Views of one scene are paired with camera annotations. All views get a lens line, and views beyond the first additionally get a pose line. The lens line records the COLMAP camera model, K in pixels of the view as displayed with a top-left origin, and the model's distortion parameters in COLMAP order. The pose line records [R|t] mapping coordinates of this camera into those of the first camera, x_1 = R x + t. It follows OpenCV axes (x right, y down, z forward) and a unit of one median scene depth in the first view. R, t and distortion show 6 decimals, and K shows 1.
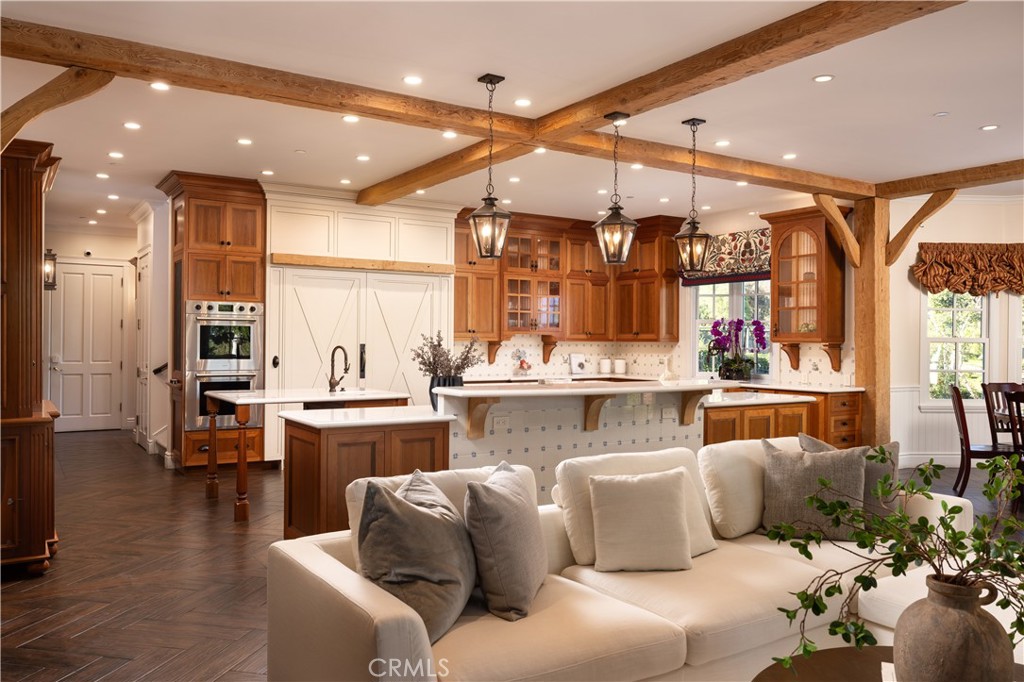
lens RADIAL K [[790.3, 0, 513.6], [0, 790.3, 345.2], [0, 0, 1]] dist [0.007060, 0.005224]
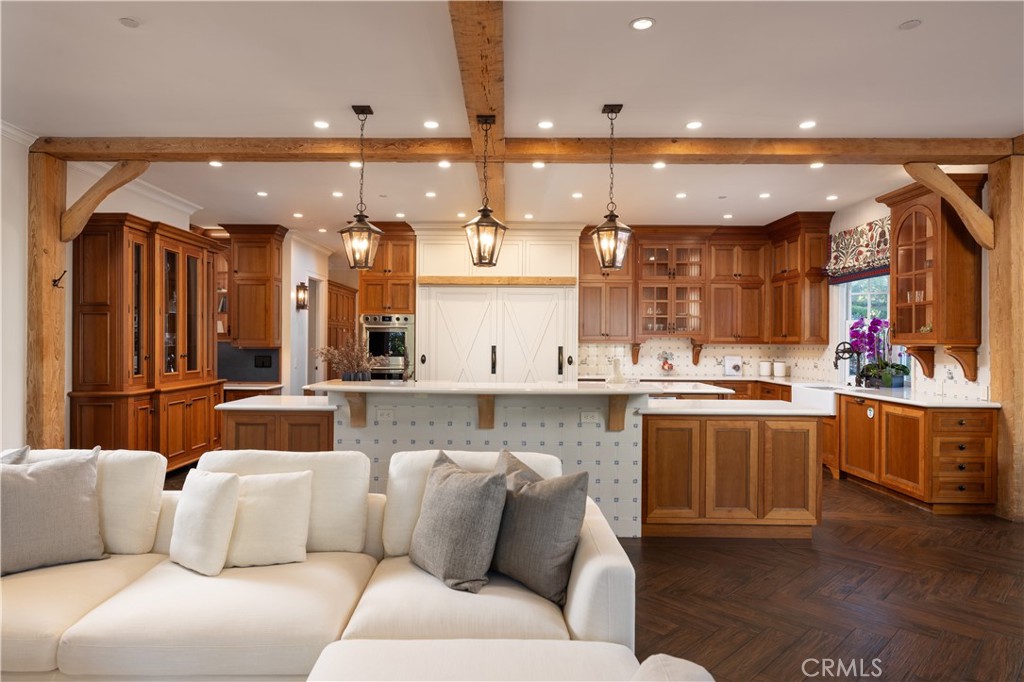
lens RADIAL K [[610.6, 0, 500.9], [0, 610.6, 341.7], [0, 0, 1]] dist [0.004235, 0.000040]
pose [[0.830941, -0.001380, -0.556359, 0.344757], [-0.004535, 0.999947, -0.009254, 0.001050], [0.556342, 0.010212, 0.830890, 0.215858]]
